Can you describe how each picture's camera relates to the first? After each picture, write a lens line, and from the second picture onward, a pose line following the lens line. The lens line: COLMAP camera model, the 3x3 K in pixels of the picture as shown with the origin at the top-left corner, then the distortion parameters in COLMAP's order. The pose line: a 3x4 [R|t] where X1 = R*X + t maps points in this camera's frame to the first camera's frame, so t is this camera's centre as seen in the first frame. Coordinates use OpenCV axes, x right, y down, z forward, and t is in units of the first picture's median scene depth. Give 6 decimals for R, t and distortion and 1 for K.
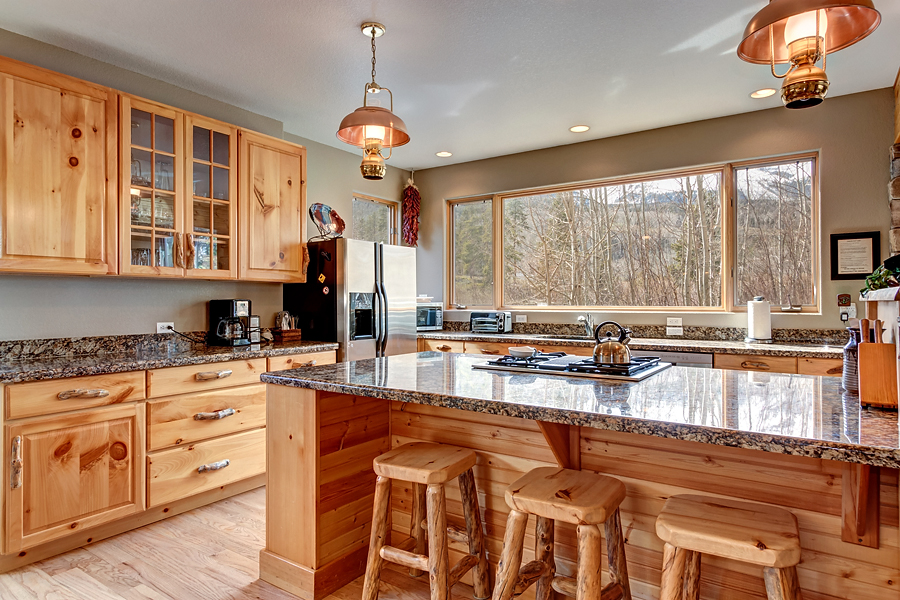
lens RADIAL K [[541.7, 0, 450.0], [0, 541.7, 300.0], [0, 0, 1]] dist [-0.002871, -0.000374]
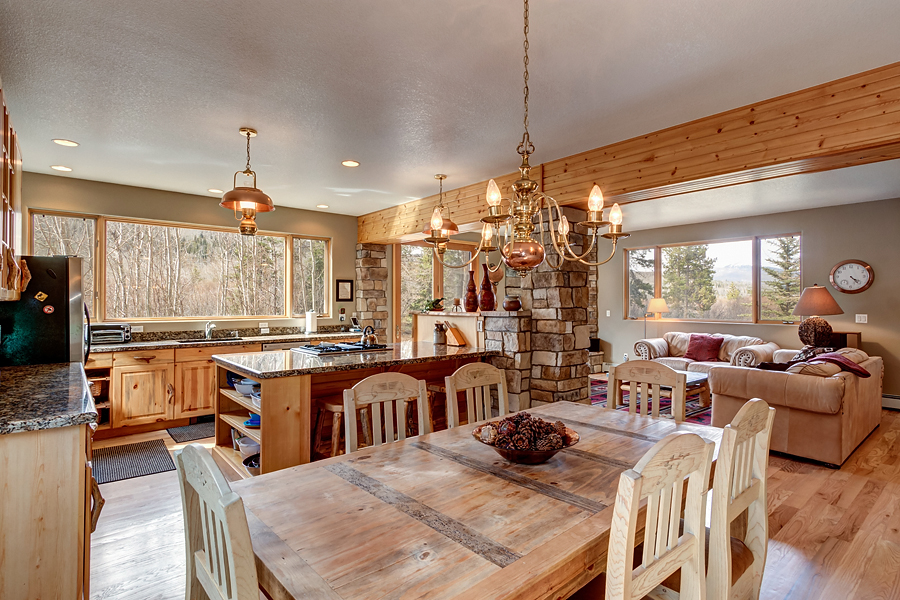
lens RADIAL K [[460.4, 0, 450.0], [0, 460.4, 300.0], [0, 0, 1]] dist [0.004295, -0.000195]
pose [[0.259529, 0.005405, 0.965720, -0.899708], [-0.004370, 0.999981, -0.004423, -0.036672], [-0.965725, -0.003073, 0.259548, 0.119776]]
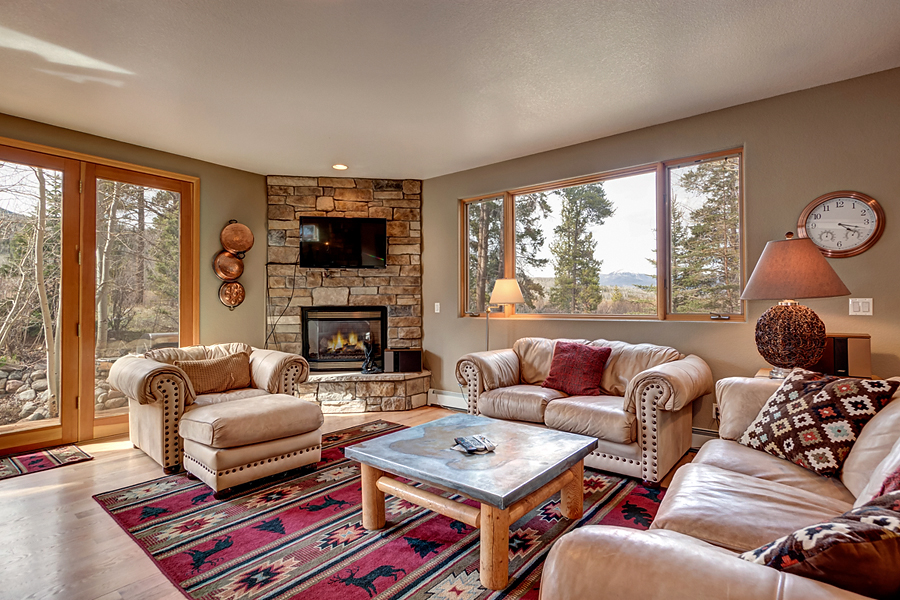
lens RADIAL K [[448.0, 0, 450.0], [0, 448.0, 300.0], [0, 0, 1]] dist [0.002808, 0.000479]
pose [[0.068252, 0.013808, 0.997573, 0.191766], [0.000981, 0.999903, -0.013907, 0.012833], [-0.997668, 0.001928, 0.068232, -0.182877]]
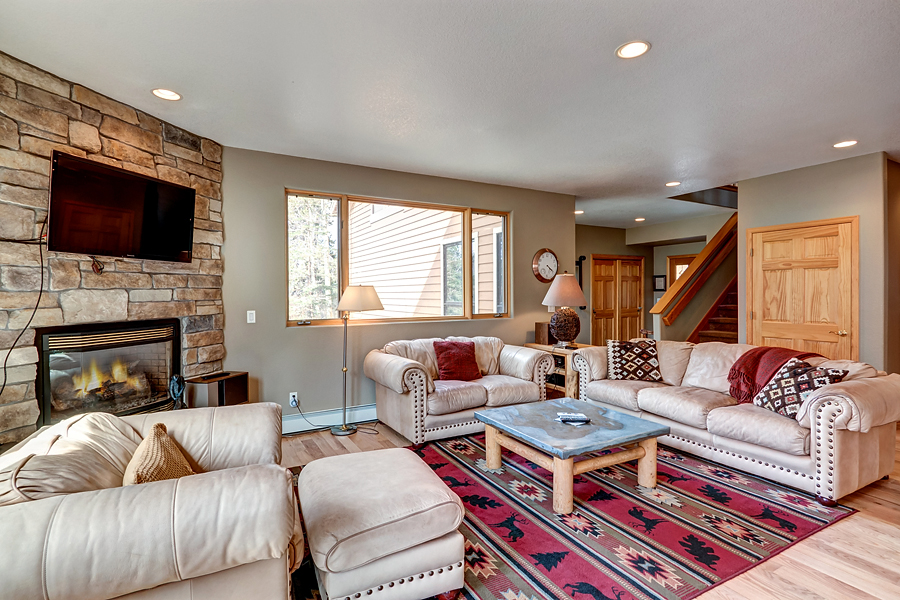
lens RADIAL K [[434.0, 0, 450.0], [0, 434.0, 300.0], [0, 0, 1]] dist [0.000209, -0.000293]
pose [[-0.894253, -0.000146, 0.447562, 0.661686], [0.006076, 0.999904, 0.012468, -0.033580], [-0.447521, 0.013869, -0.894166, 0.676396]]
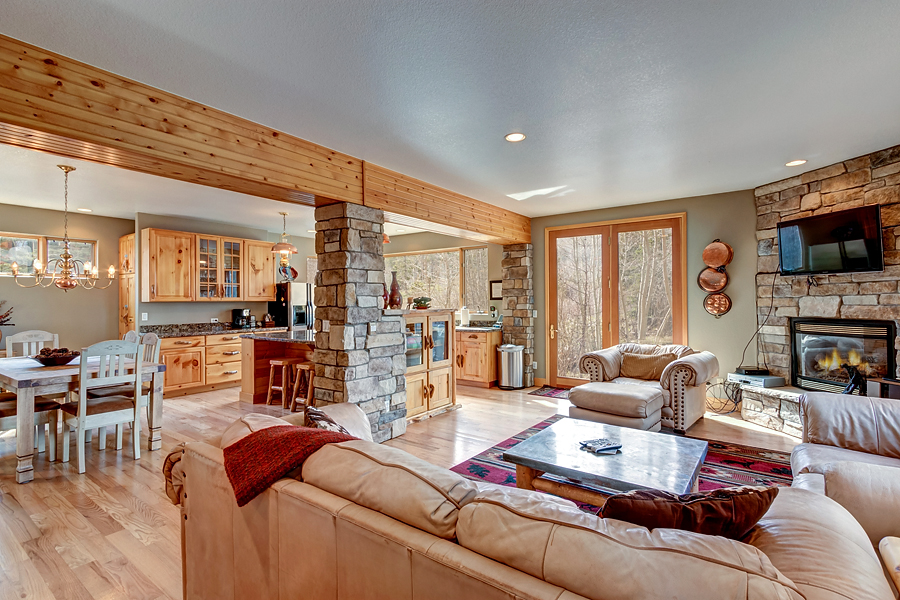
lens RADIAL K [[430.1, 0, 450.0], [0, 430.1, 300.0], [0, 0, 1]] dist [0.001856, 0.000176]
pose [[0.999504, -0.003540, -0.031303, 0.593337], [0.003592, 0.999992, 0.001594, -0.040803], [0.031298, -0.001706, 0.999509, -0.907351]]
